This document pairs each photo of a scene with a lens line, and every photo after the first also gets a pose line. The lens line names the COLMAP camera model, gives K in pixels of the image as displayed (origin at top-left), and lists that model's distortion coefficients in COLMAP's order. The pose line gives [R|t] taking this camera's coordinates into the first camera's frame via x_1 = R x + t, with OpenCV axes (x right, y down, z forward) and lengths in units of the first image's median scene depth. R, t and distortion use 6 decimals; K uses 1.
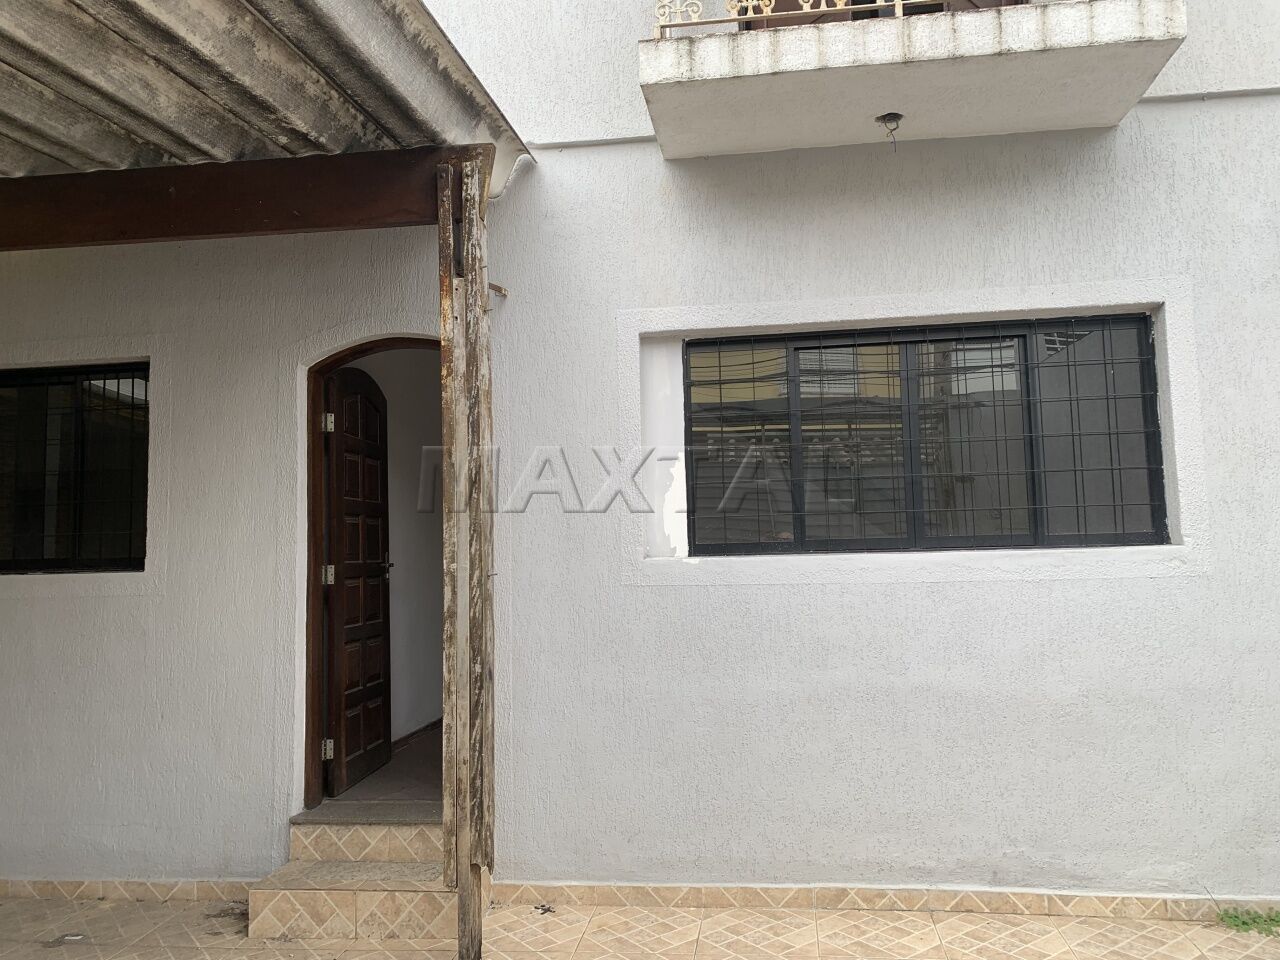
lens RADIAL K [[989.4, 0, 643.0], [0, 989.4, 496.4], [0, 0, 1]] dist [0.030894, -0.011294]
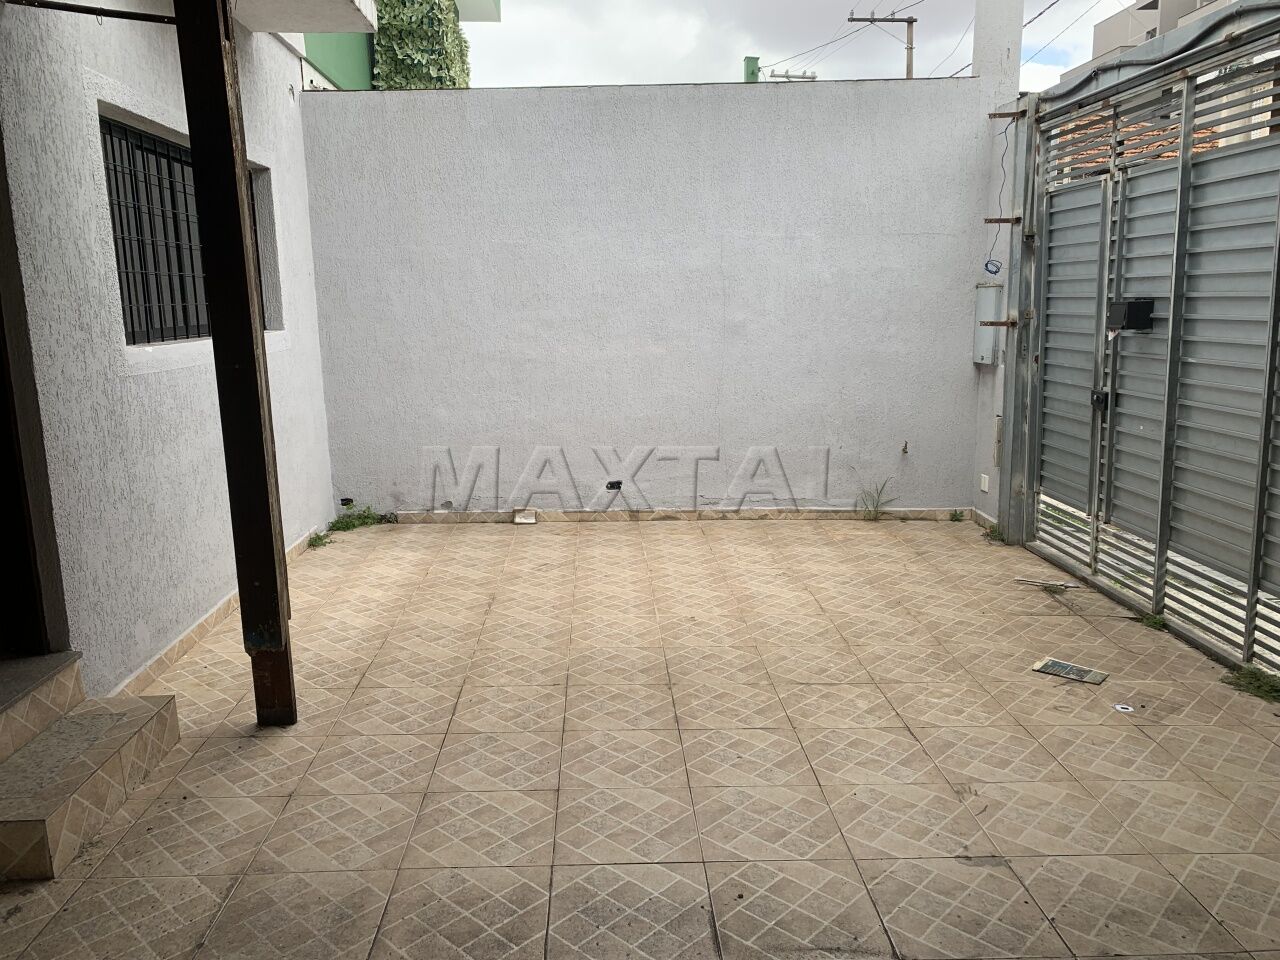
lens RADIAL K [[989.4, 0, 643.0], [0, 989.4, 496.4], [0, 0, 1]] dist [0.030894, -0.011294]
pose [[-0.178101, -0.166016, 0.969907, -1.163616], [-0.027365, 0.986120, 0.163766, 0.033689], [-0.983632, 0.002625, -0.180172, 0.718225]]
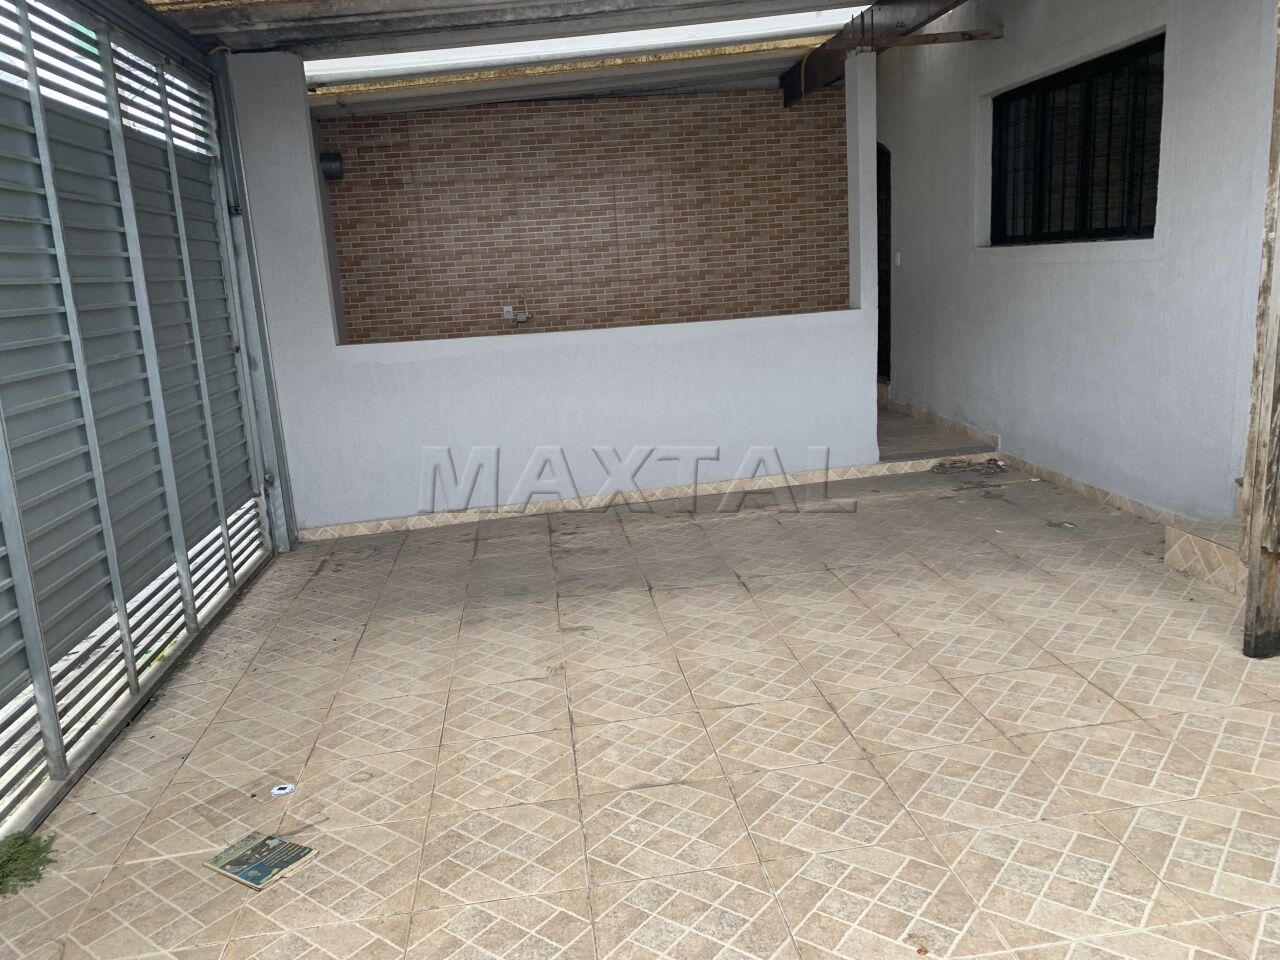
lens RADIAL K [[989.4, 0, 643.0], [0, 989.4, 496.4], [0, 0, 1]] dist [0.030894, -0.011294]
pose [[0.254537, 0.228965, -0.939567, 0.524856], [0.110376, 0.958340, 0.263442, -0.005767], [0.960743, -0.170761, 0.218661, 0.178852]]
